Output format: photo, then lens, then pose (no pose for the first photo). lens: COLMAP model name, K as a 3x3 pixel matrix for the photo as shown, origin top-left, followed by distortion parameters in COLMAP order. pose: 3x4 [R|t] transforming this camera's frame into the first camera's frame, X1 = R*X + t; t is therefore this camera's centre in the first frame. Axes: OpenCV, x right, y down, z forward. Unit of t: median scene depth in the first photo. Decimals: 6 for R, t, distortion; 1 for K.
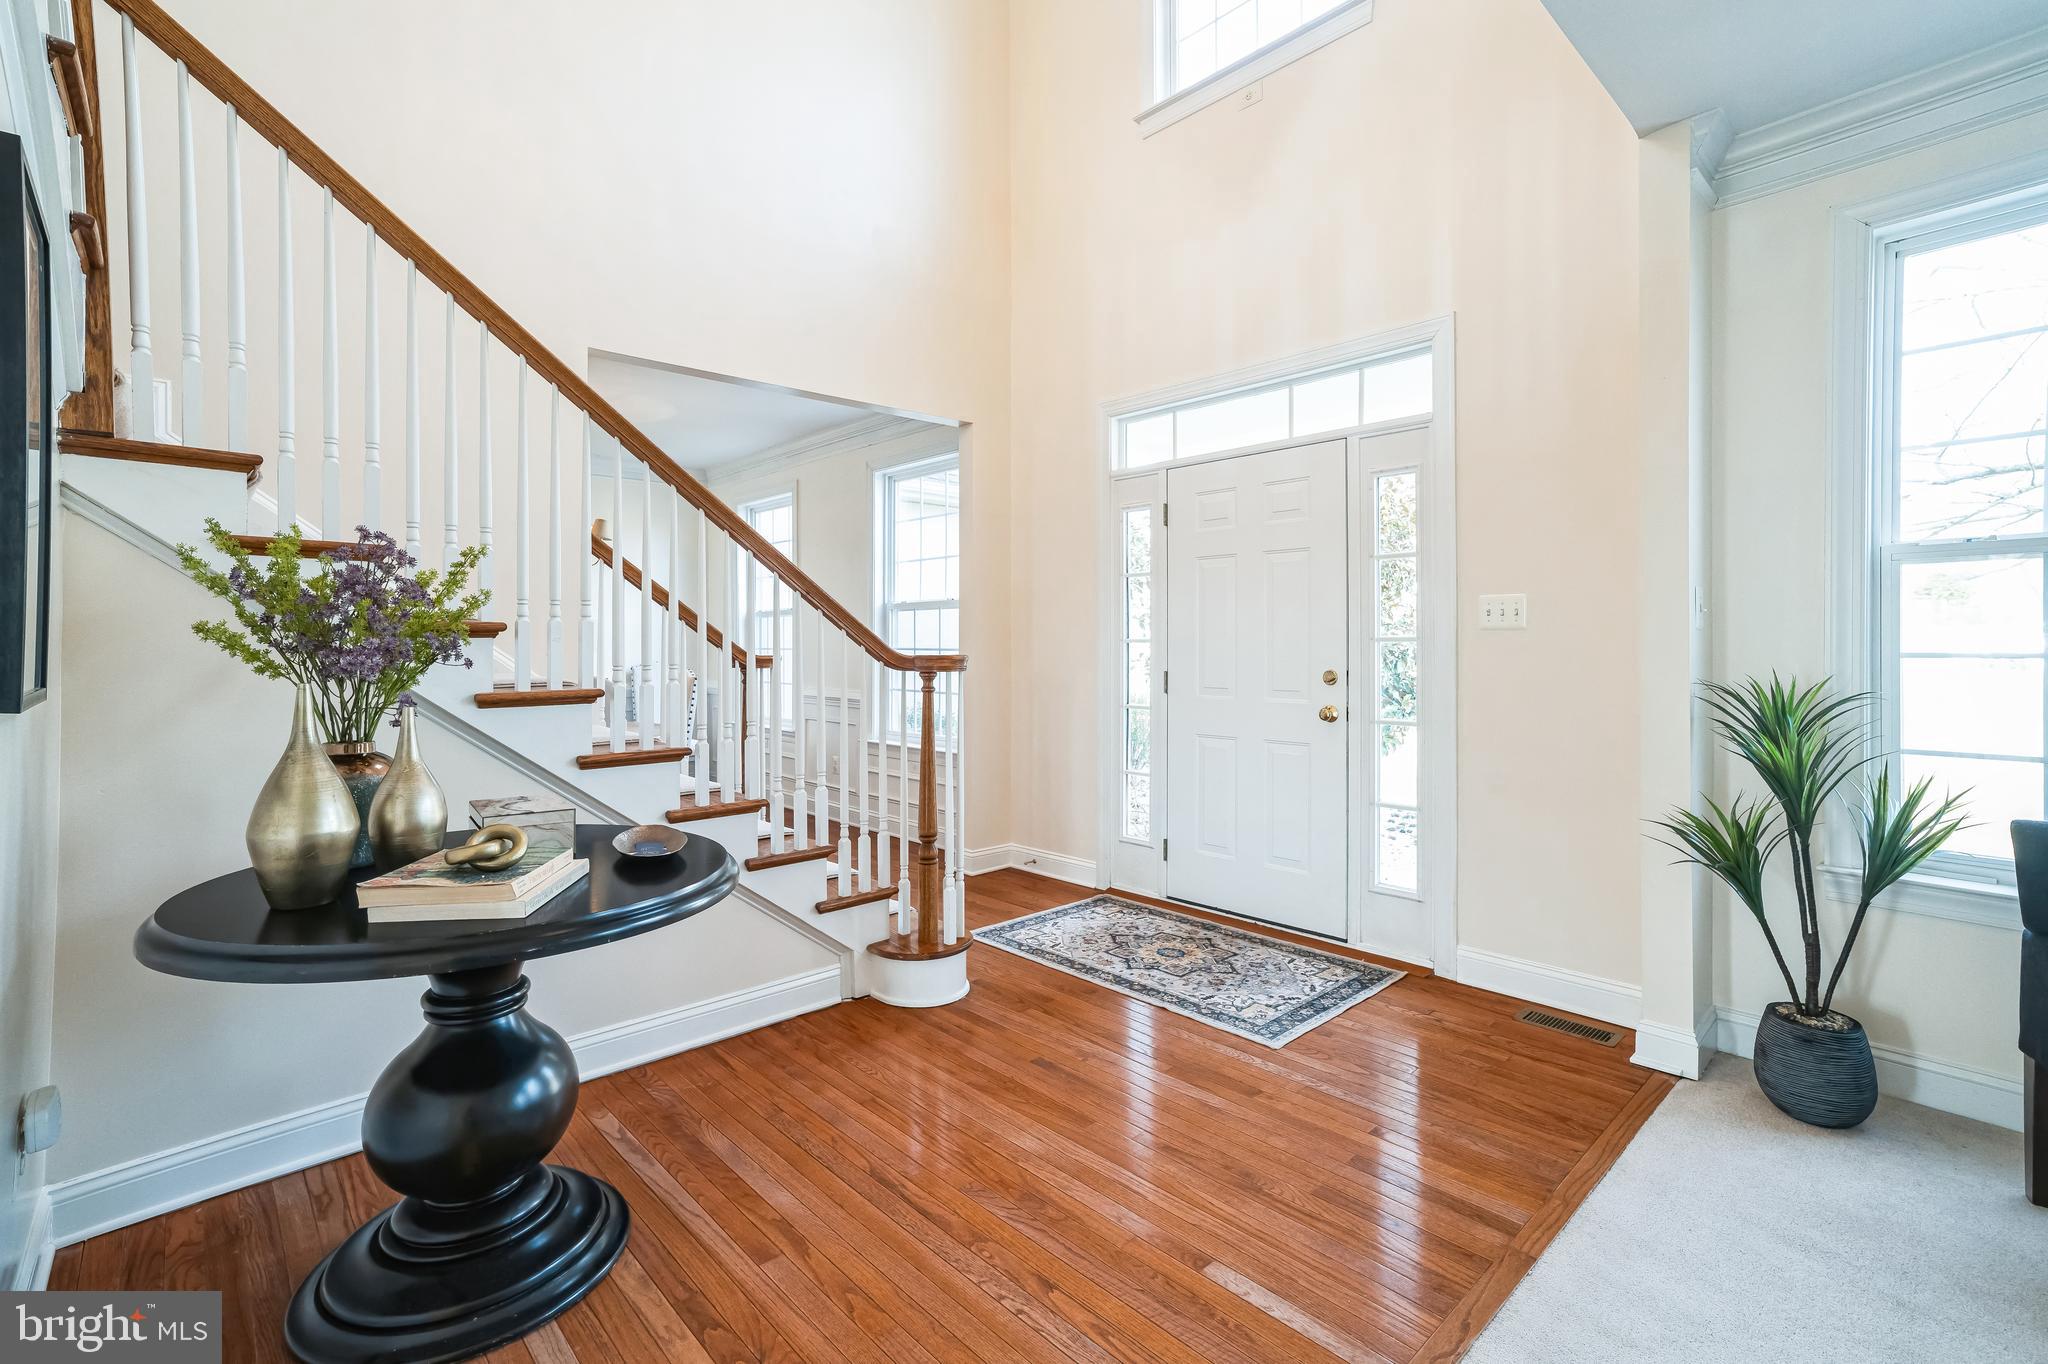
lens RADIAL K [[949.2, 0, 1024.0], [0, 949.2, 682.0], [0, 0, 1]] dist [-0.064712, 0.022619]
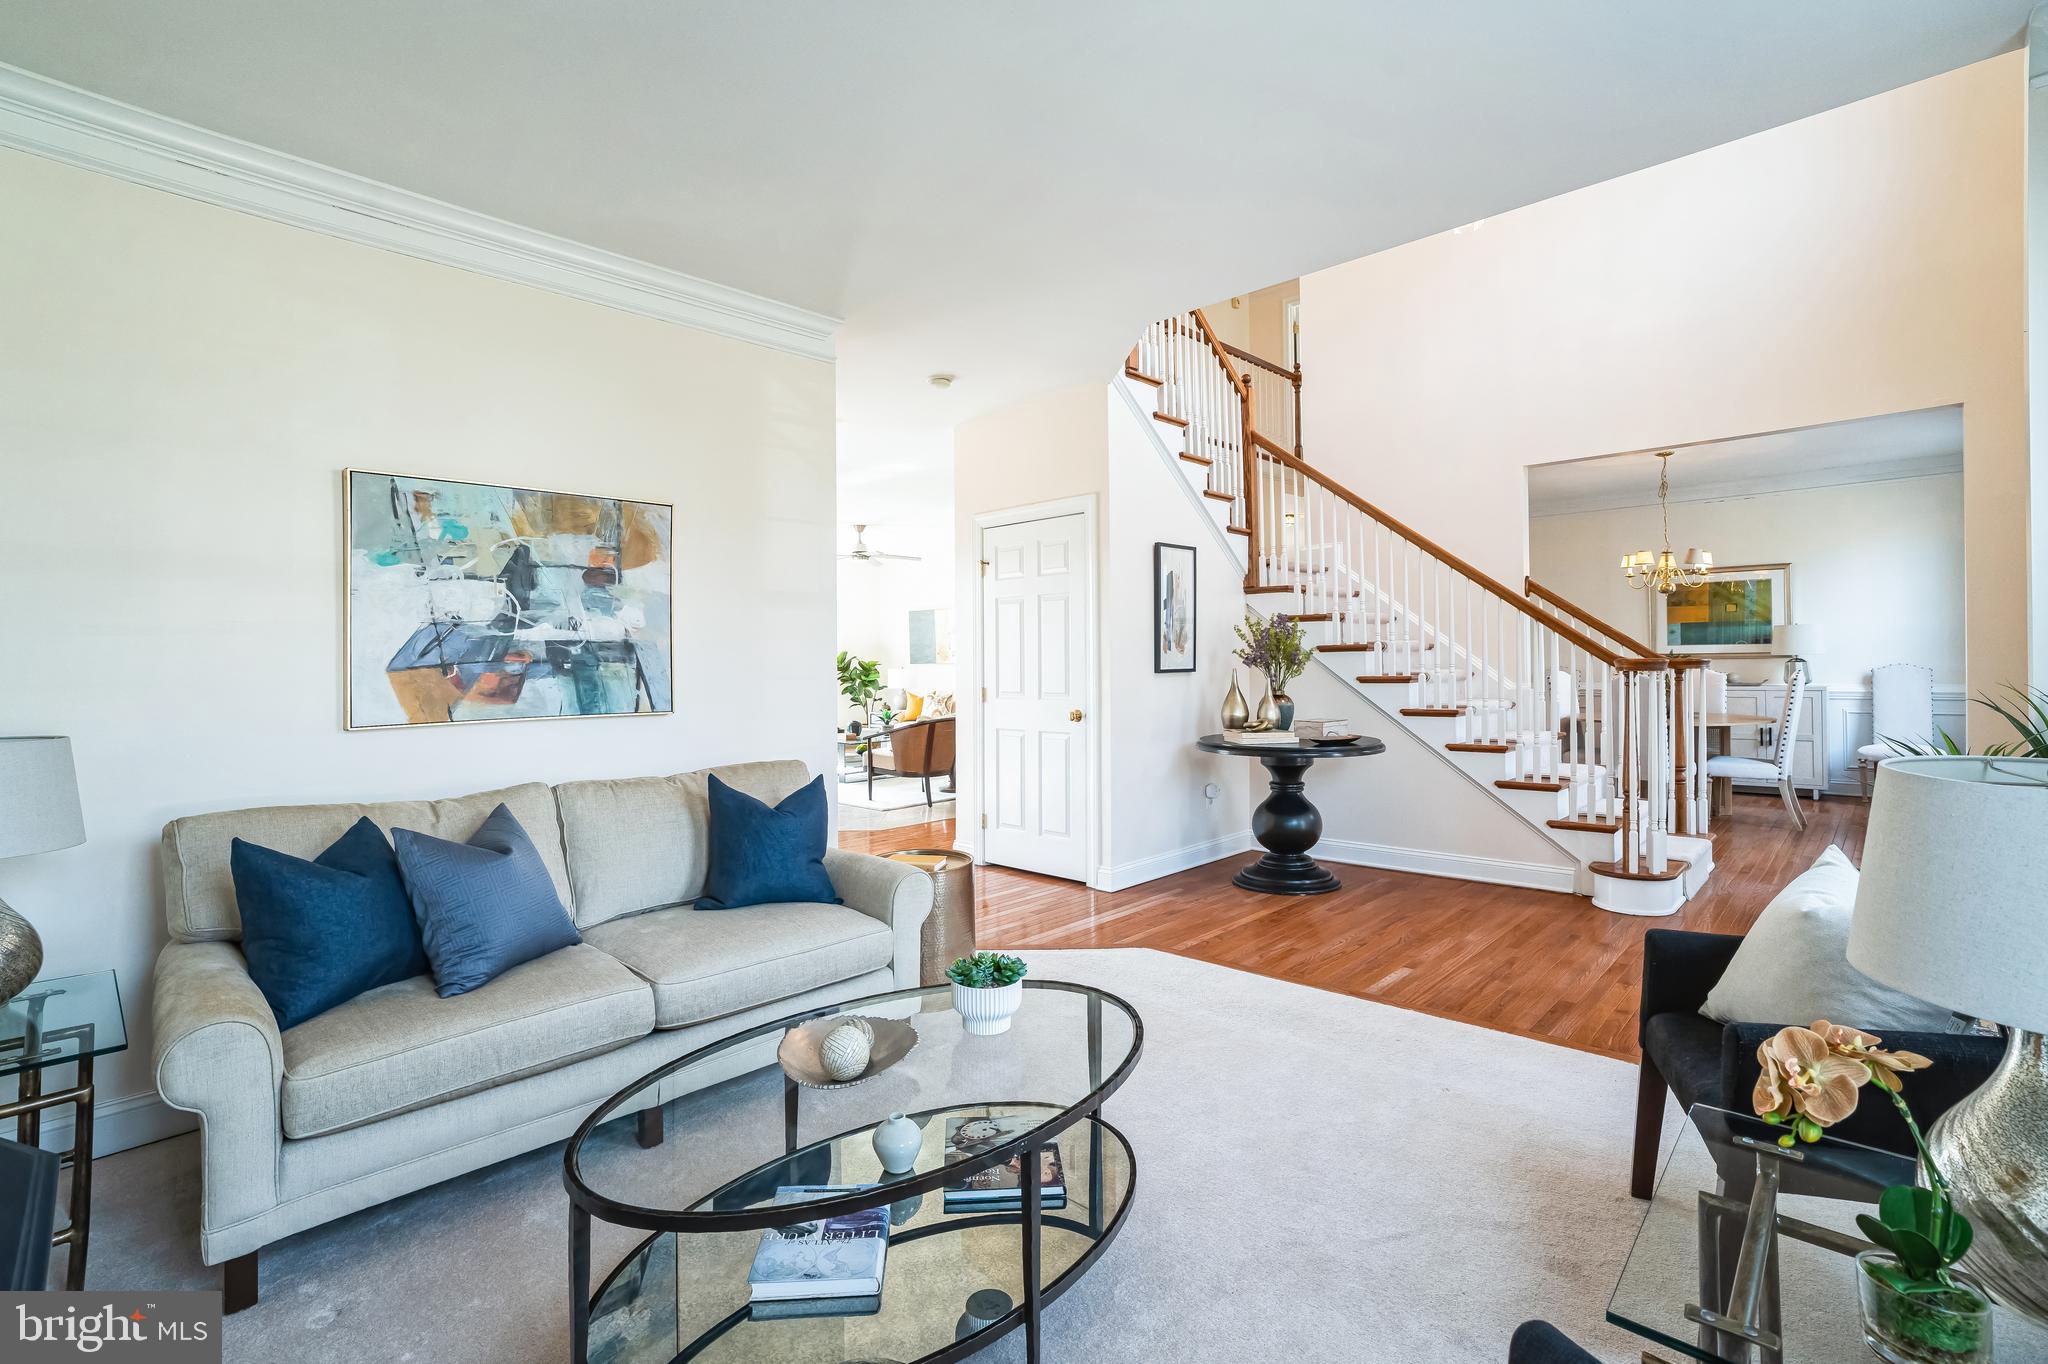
lens RADIAL K [[949.2, 0, 1024.0], [0, 949.2, 682.0], [0, 0, 1]] dist [-0.064712, 0.022619]
pose [[0.073969, 0.029365, -0.996828, 2.038601], [-0.035195, 0.999021, 0.026818, -0.009881], [0.996639, 0.033100, 0.074930, 0.004692]]
